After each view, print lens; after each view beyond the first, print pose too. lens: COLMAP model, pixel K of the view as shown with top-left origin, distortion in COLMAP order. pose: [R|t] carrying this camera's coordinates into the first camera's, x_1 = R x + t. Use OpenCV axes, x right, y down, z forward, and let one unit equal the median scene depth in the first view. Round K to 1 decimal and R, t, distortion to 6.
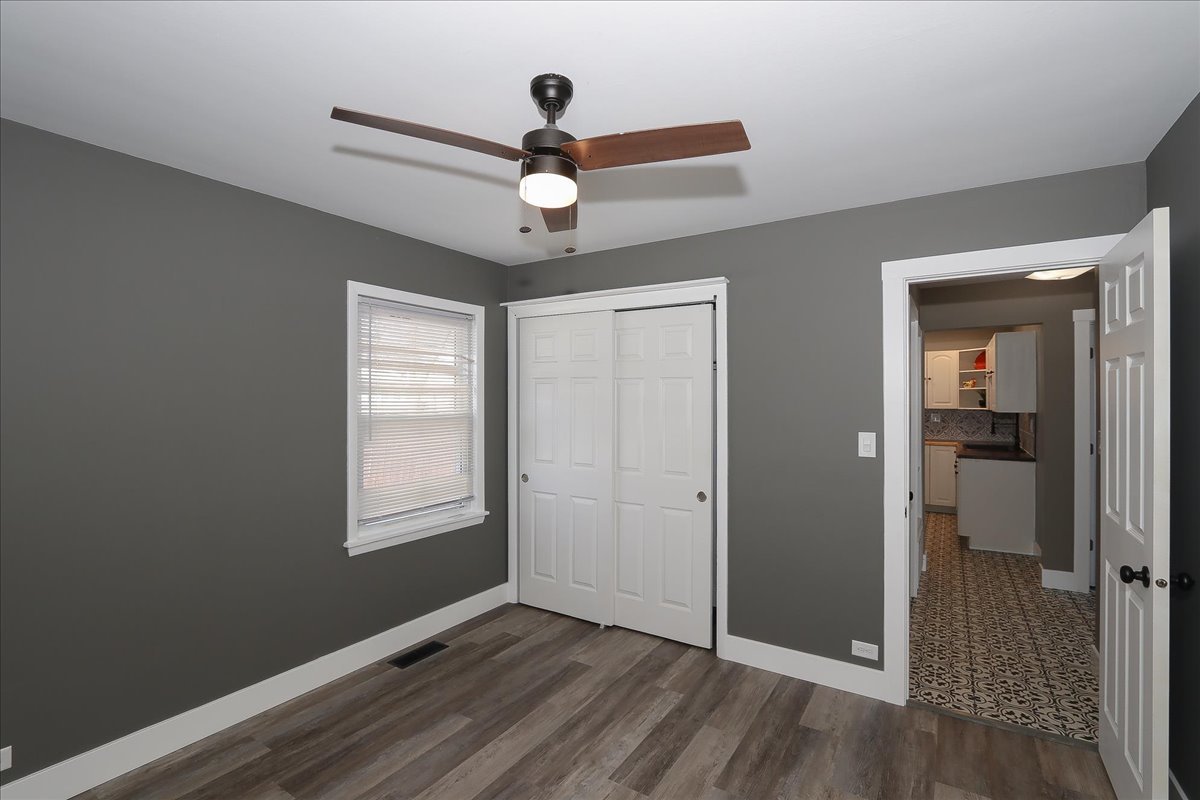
lens RADIAL K [[537.9, 0, 600.0], [0, 537.9, 400.0], [0, 0, 1]] dist [-0.004710, -0.000513]
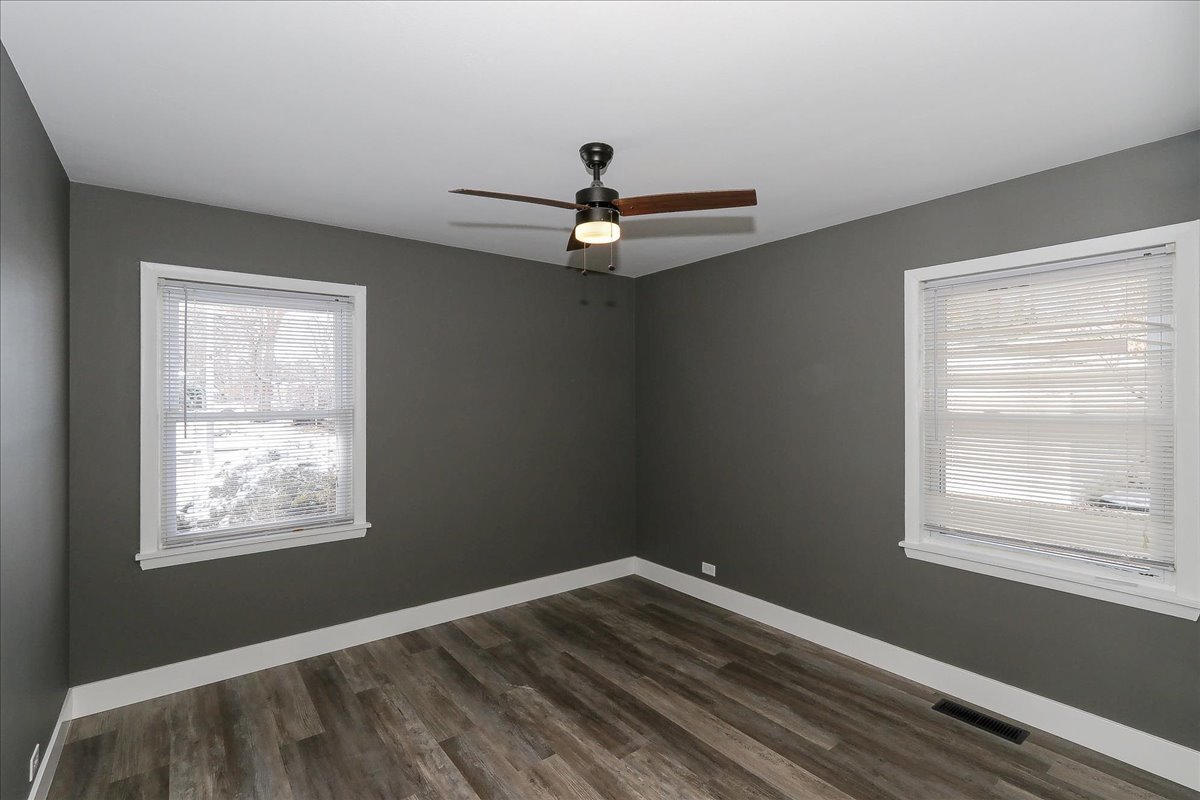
lens RADIAL K [[605.1, 0, 631.0], [0, 605.1, 394.0], [0, 0, 1]] dist [-0.016402, 0.000753]
pose [[-0.332527, -0.007901, -0.943060, 0.733979], [0.001394, 0.999960, -0.008870, 0.007439], [0.943093, -0.004264, -0.332503, 0.911398]]
